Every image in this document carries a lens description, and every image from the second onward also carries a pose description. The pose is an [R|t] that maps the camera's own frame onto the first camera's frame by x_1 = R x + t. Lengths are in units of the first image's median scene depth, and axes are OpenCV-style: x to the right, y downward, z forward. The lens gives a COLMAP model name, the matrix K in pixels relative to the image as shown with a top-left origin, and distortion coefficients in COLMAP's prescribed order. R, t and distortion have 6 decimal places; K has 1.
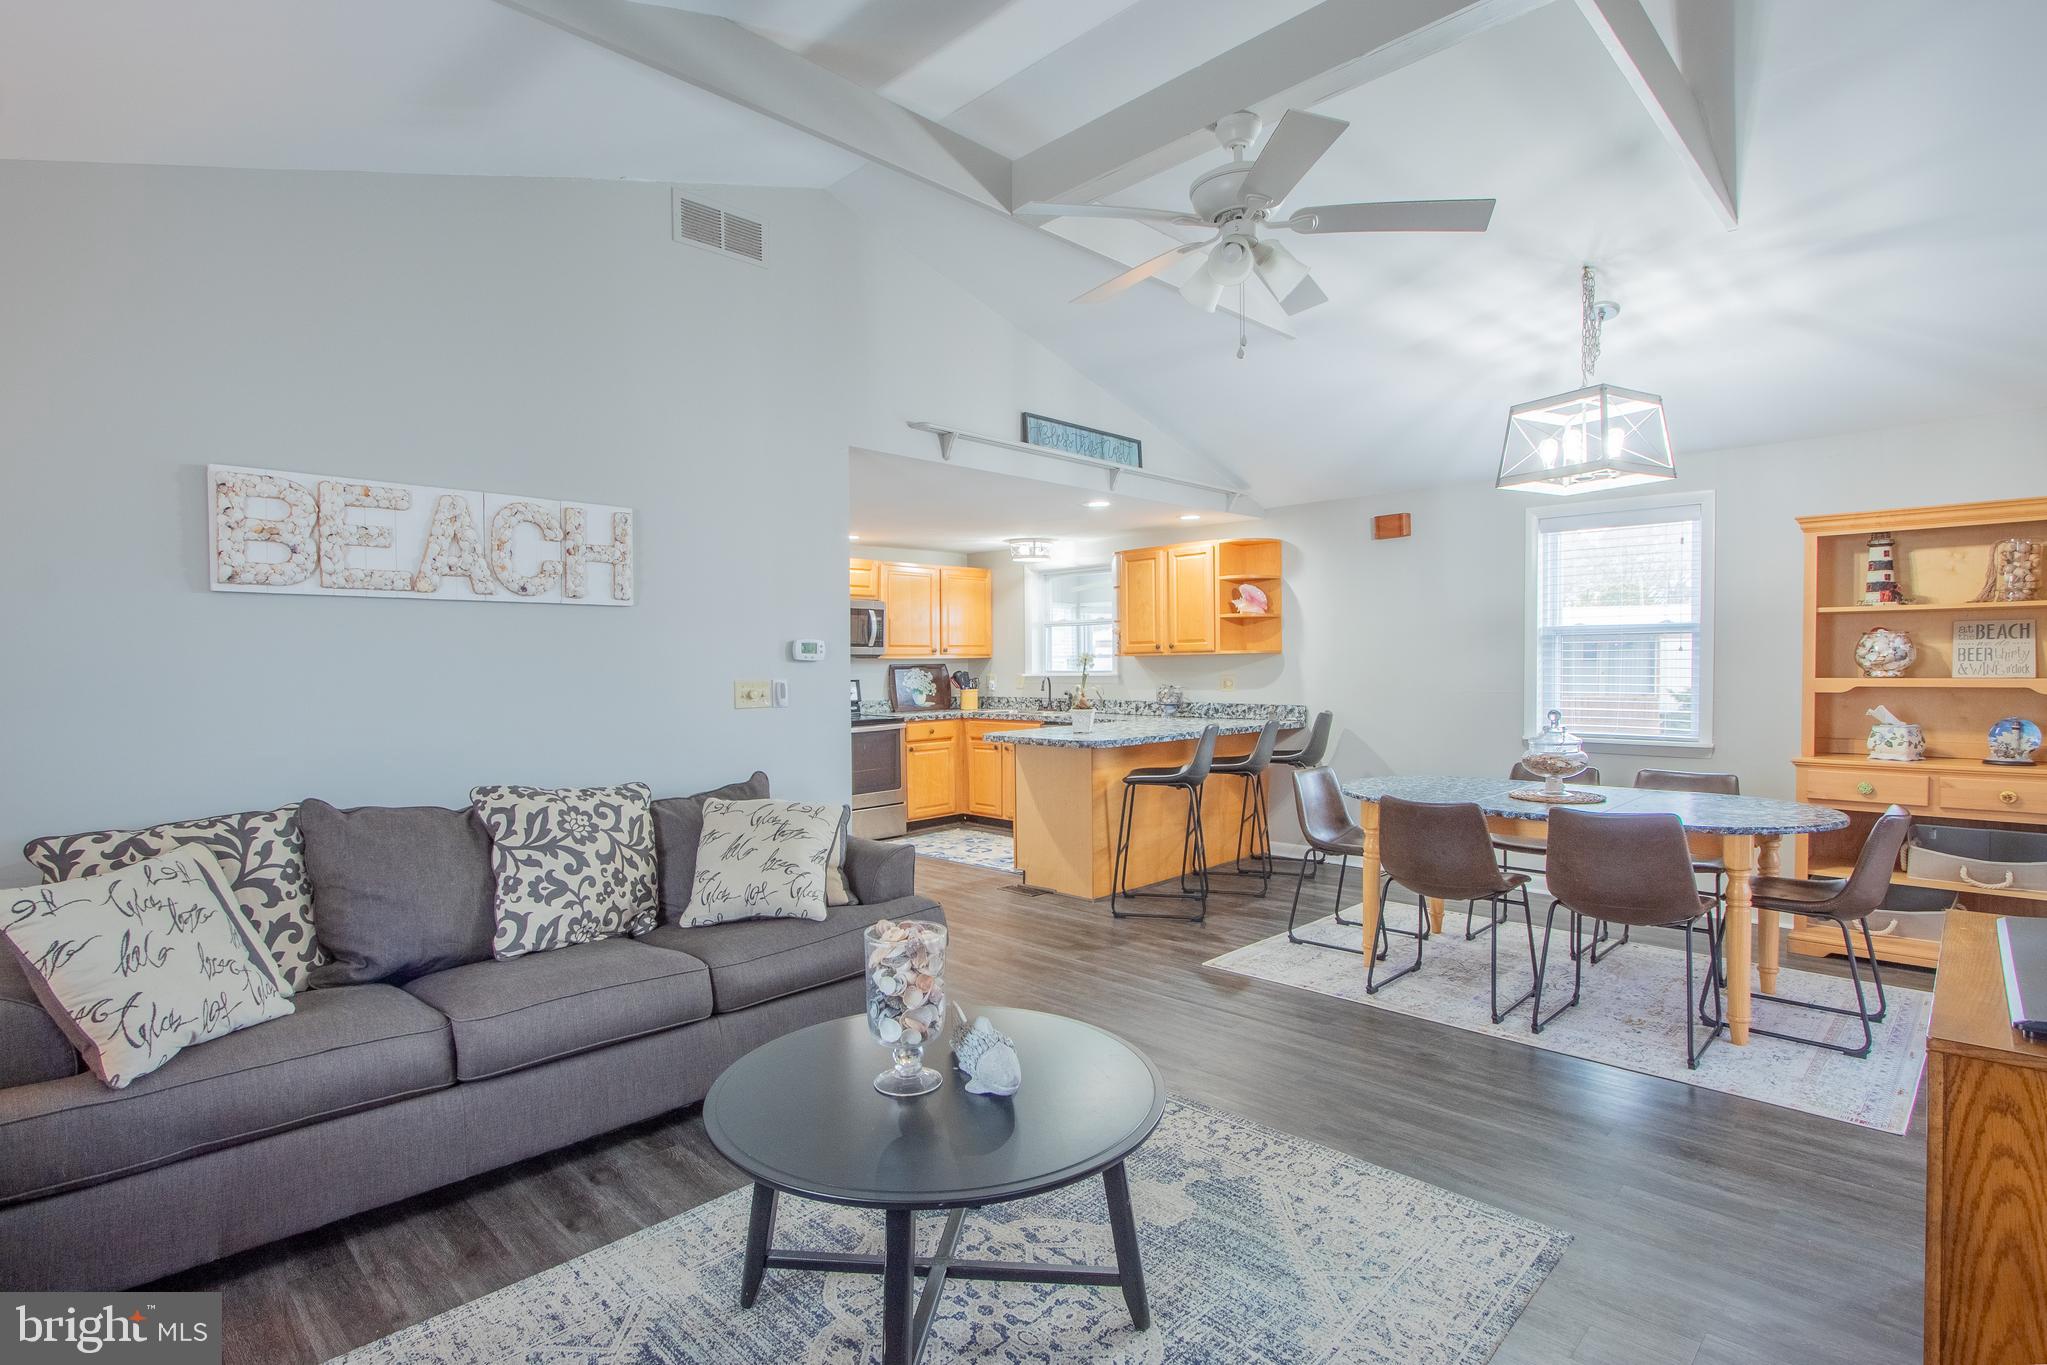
lens RADIAL K [[988.4, 0, 1027.6], [0, 988.4, 690.8], [0, 0, 1]] dist [-0.010323, 0.000220]
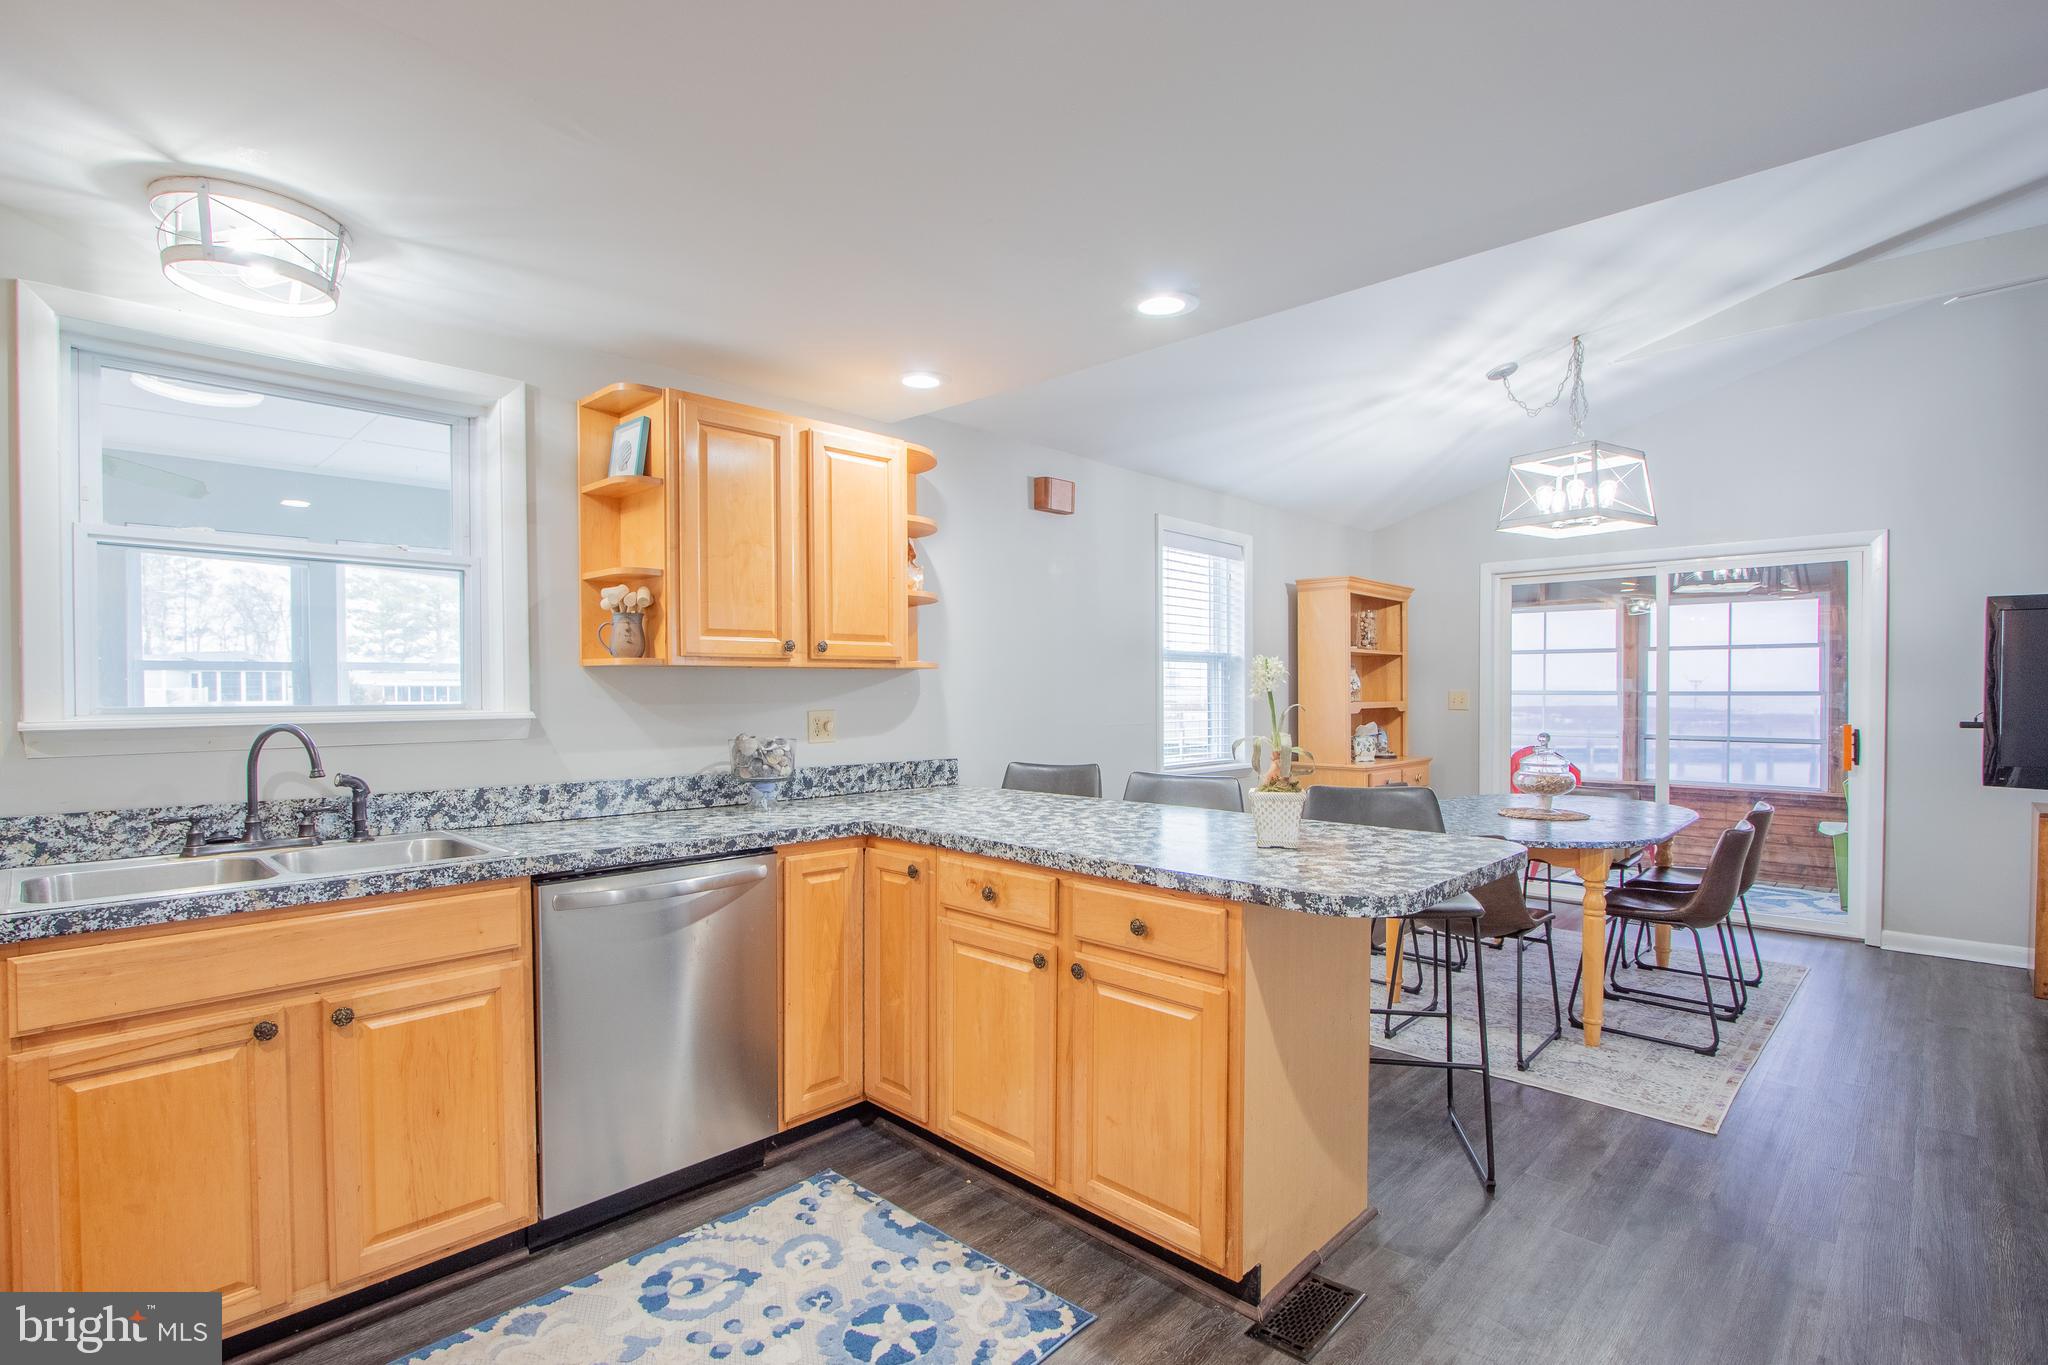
lens RADIAL K [[976.2, 0, 1019.0], [0, 976.2, 701.7], [0, 0, 1]] dist [-0.019945, 0.006317]
pose [[-0.009877, -0.004460, 0.999941, -0.318313], [0.026838, 0.999629, 0.004724, -0.021504], [-0.999591, 0.026883, -0.009753, 0.990920]]
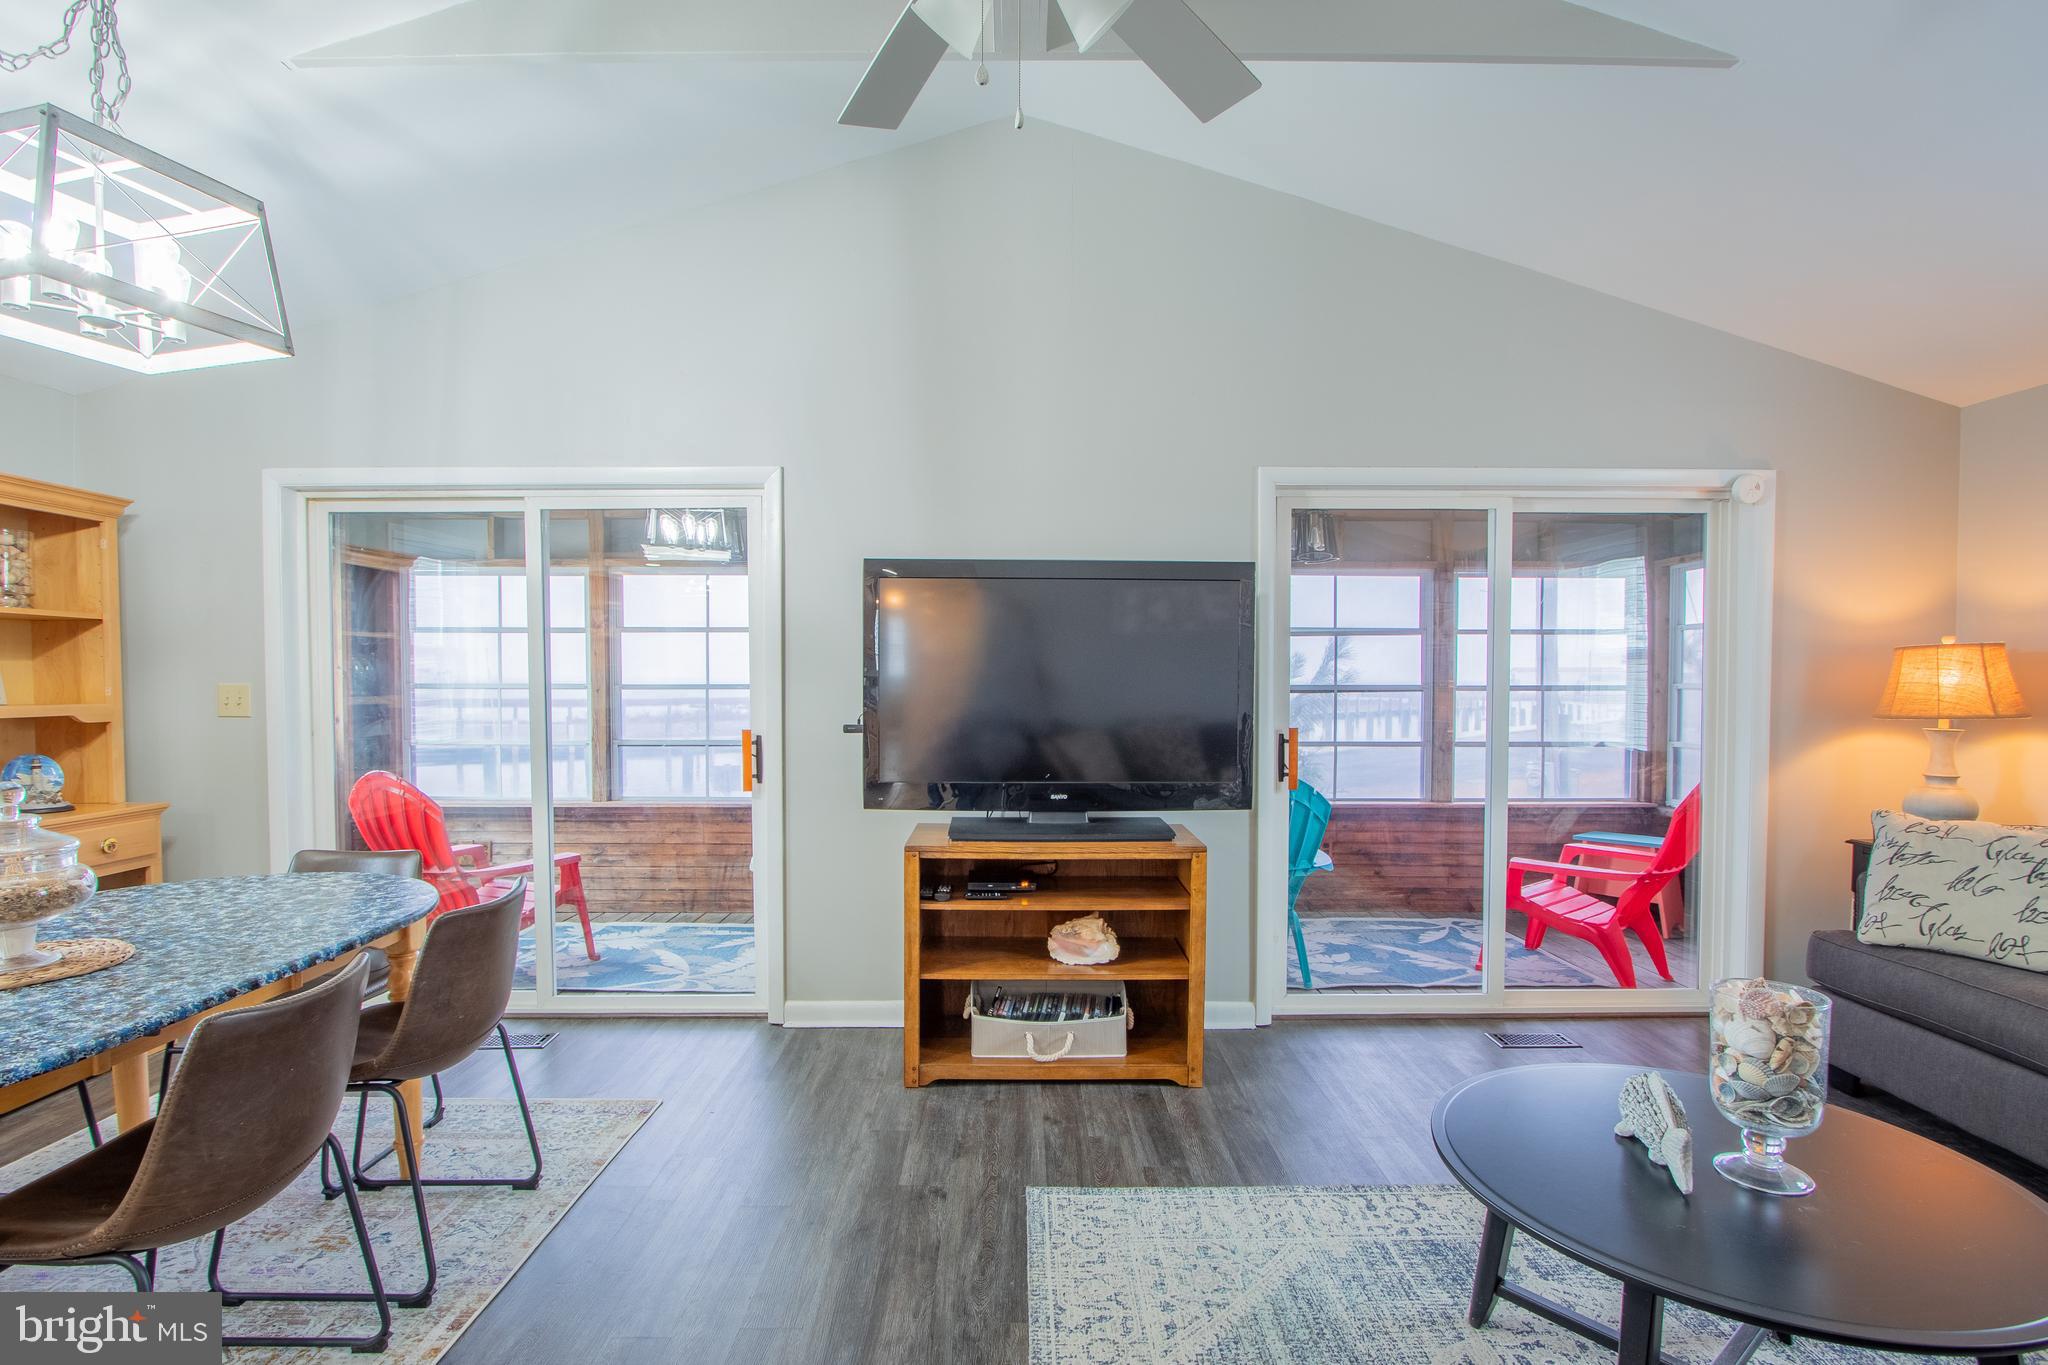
lens RADIAL K [[976.2, 0, 1019.0], [0, 976.2, 701.7], [0, 0, 1]] dist [-0.019945, 0.006317]
pose [[-0.704308, -0.006877, 0.709861, -0.077537], [0.024540, 0.999120, 0.034028, -0.013935], [-0.709470, 0.041386, -0.703519, 0.615770]]
